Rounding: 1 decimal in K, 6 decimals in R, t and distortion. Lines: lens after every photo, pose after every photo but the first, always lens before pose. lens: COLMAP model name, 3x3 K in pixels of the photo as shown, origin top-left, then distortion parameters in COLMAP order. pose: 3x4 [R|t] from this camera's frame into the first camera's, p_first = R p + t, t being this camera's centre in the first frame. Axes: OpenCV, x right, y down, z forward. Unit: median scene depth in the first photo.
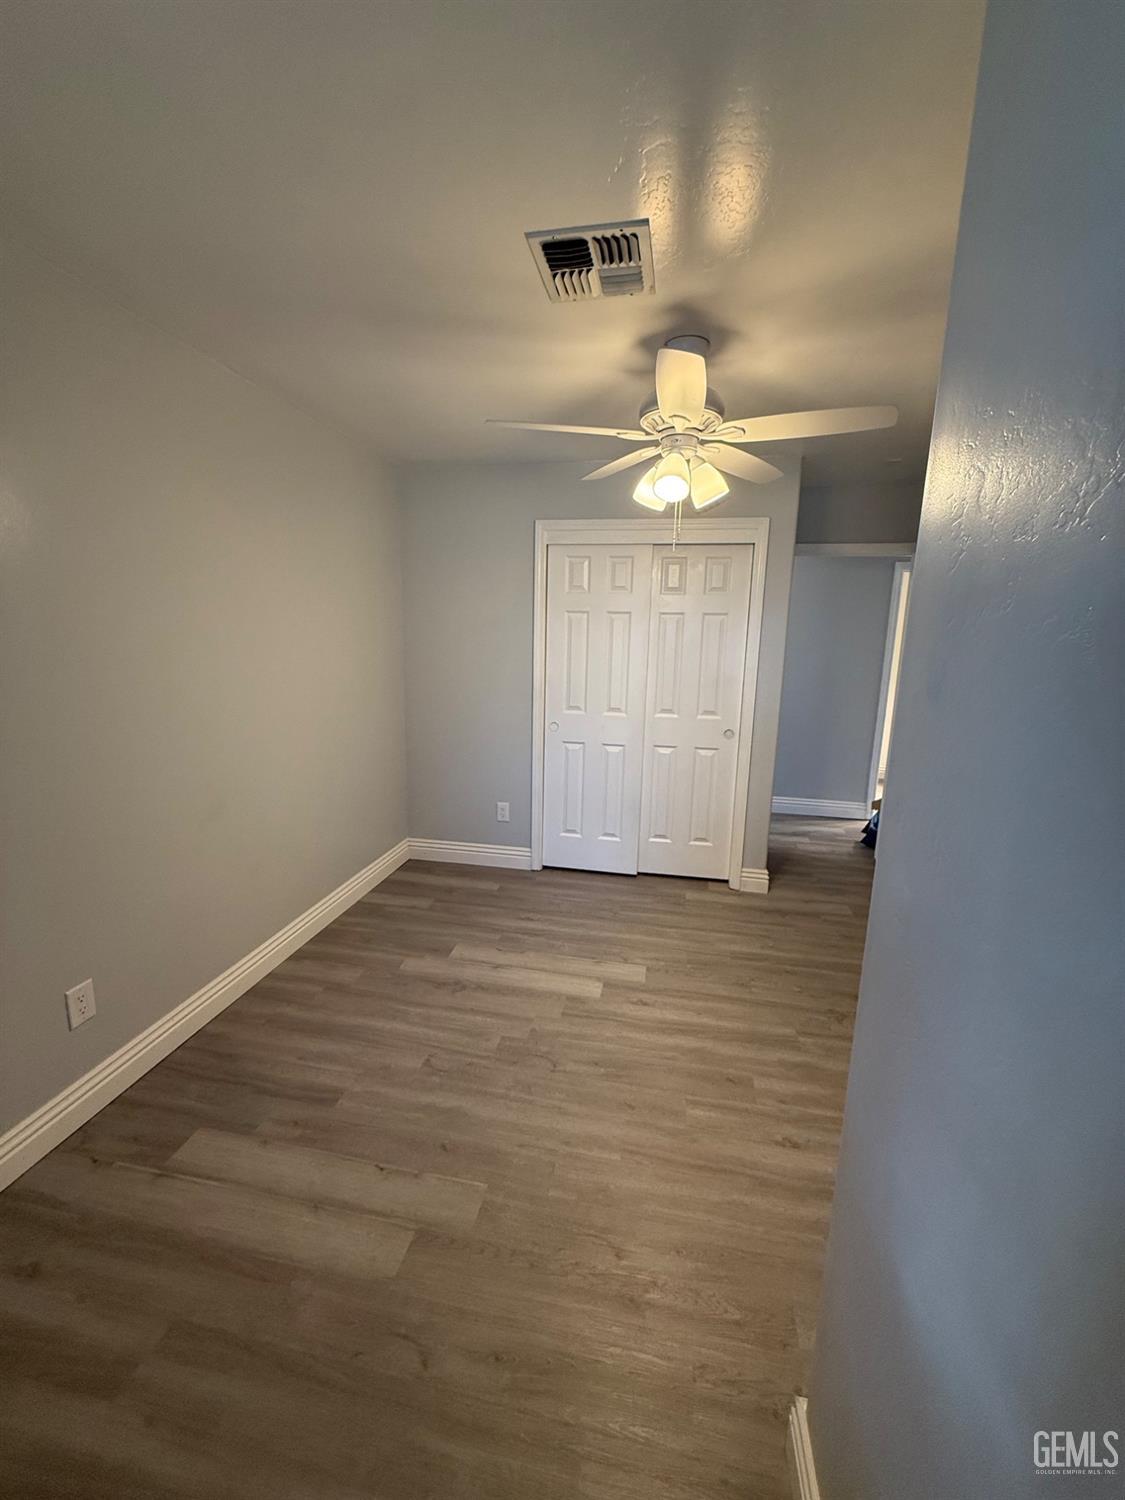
lens RADIAL K [[603.0, 0, 566.0], [0, 603.0, 747.3], [0, 0, 1]] dist [-0.000591, 0.000179]
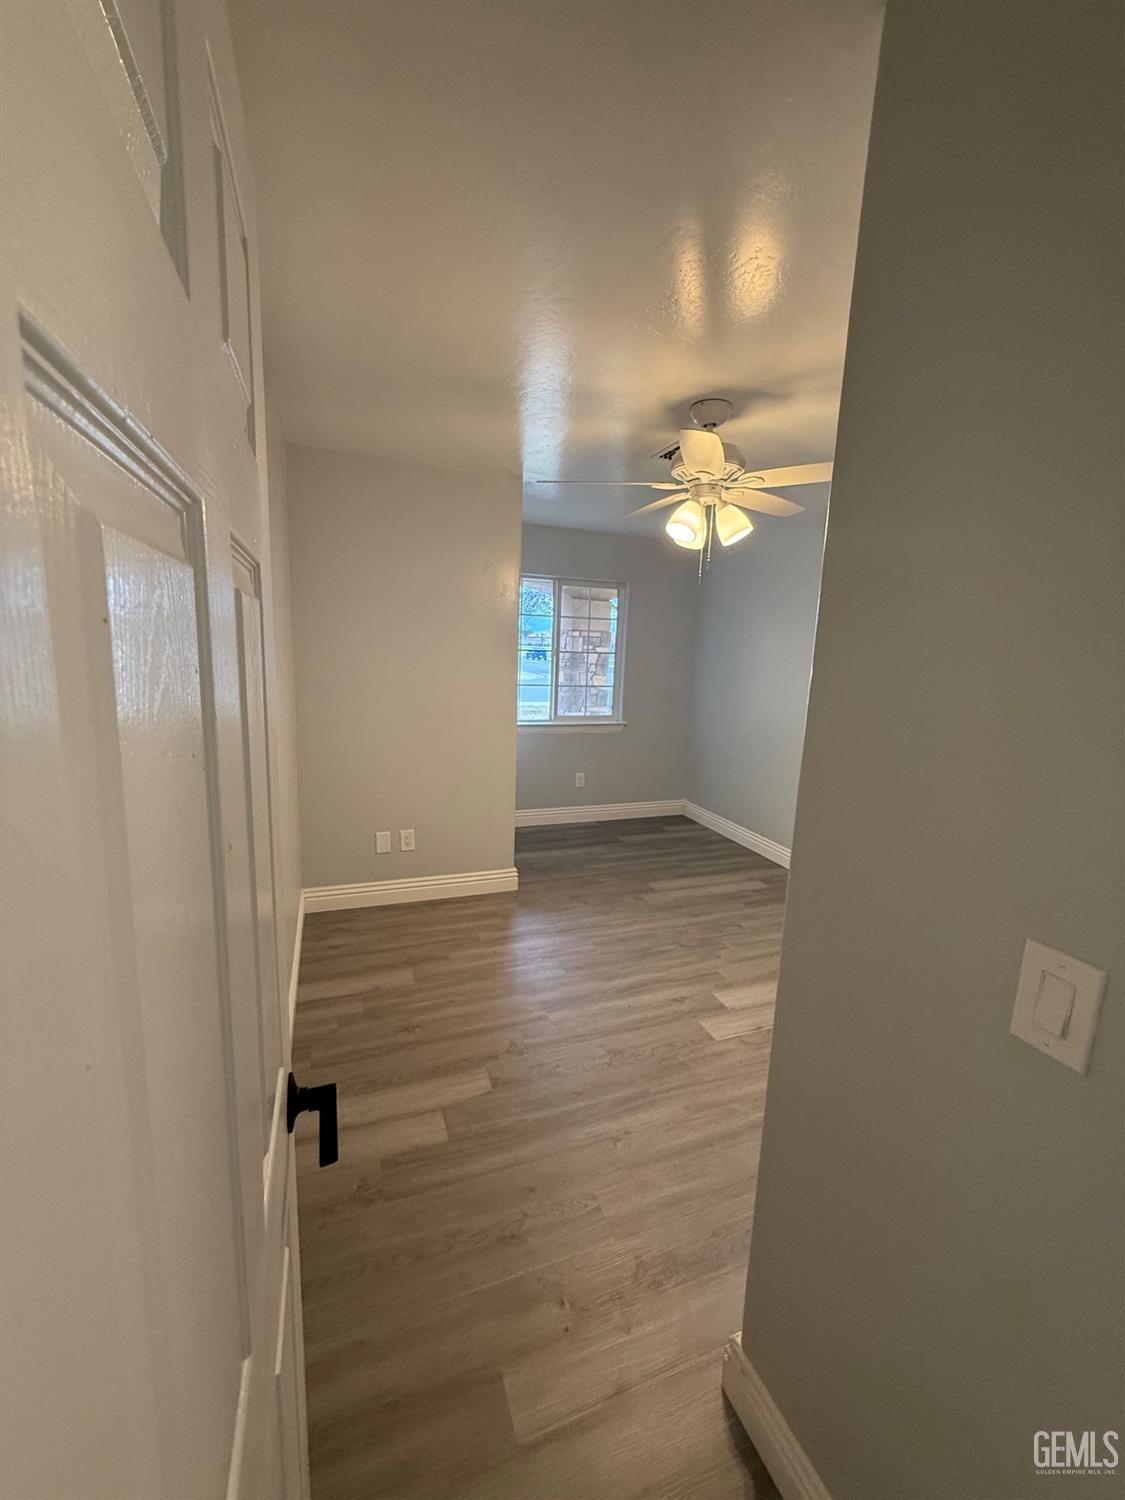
lens RADIAL K [[603.0, 0, 566.0], [0, 603.0, 747.3], [0, 0, 1]] dist [-0.000591, 0.000179]
pose [[-0.851284, 0.031998, -0.523729, 1.022366], [-0.154626, 0.938515, 0.308675, -0.361991], [0.501404, 0.343752, -0.793995, 1.933064]]
